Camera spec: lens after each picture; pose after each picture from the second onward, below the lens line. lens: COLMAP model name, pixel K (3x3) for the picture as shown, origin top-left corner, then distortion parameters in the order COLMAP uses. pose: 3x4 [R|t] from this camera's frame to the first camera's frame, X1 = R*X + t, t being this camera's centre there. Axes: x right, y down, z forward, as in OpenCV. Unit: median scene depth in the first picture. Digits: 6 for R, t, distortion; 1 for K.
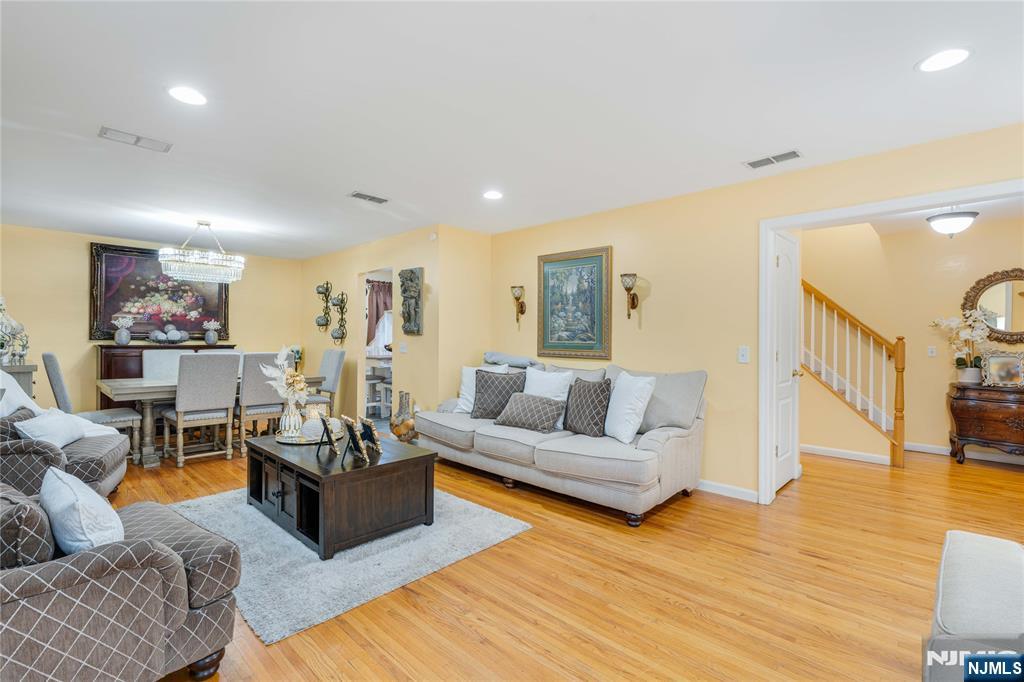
lens RADIAL K [[462.1, 0, 506.4], [0, 462.1, 336.9], [0, 0, 1]] dist [-0.004169, 0.003407]
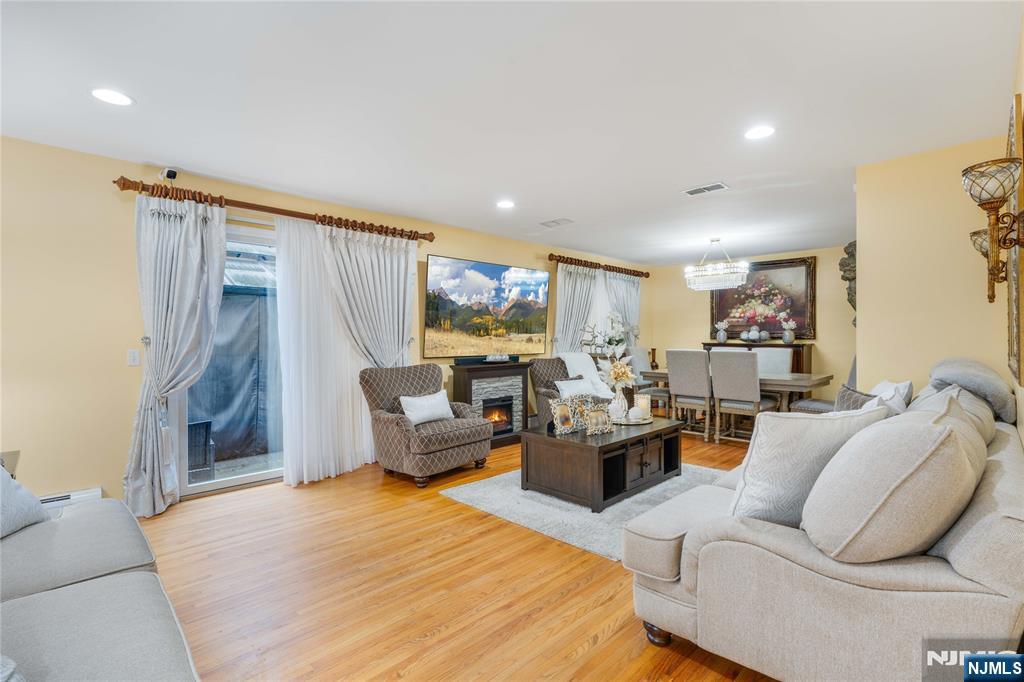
lens RADIAL K [[462.1, 0, 504.9], [0, 462.1, 337.0], [0, 0, 1]] dist [-0.004169, 0.003407]
pose [[-0.020648, -0.007247, -0.999761, 0.566543], [0.006943, 0.999949, -0.007392, 0.007091], [0.999763, -0.007094, -0.020597, 0.517677]]
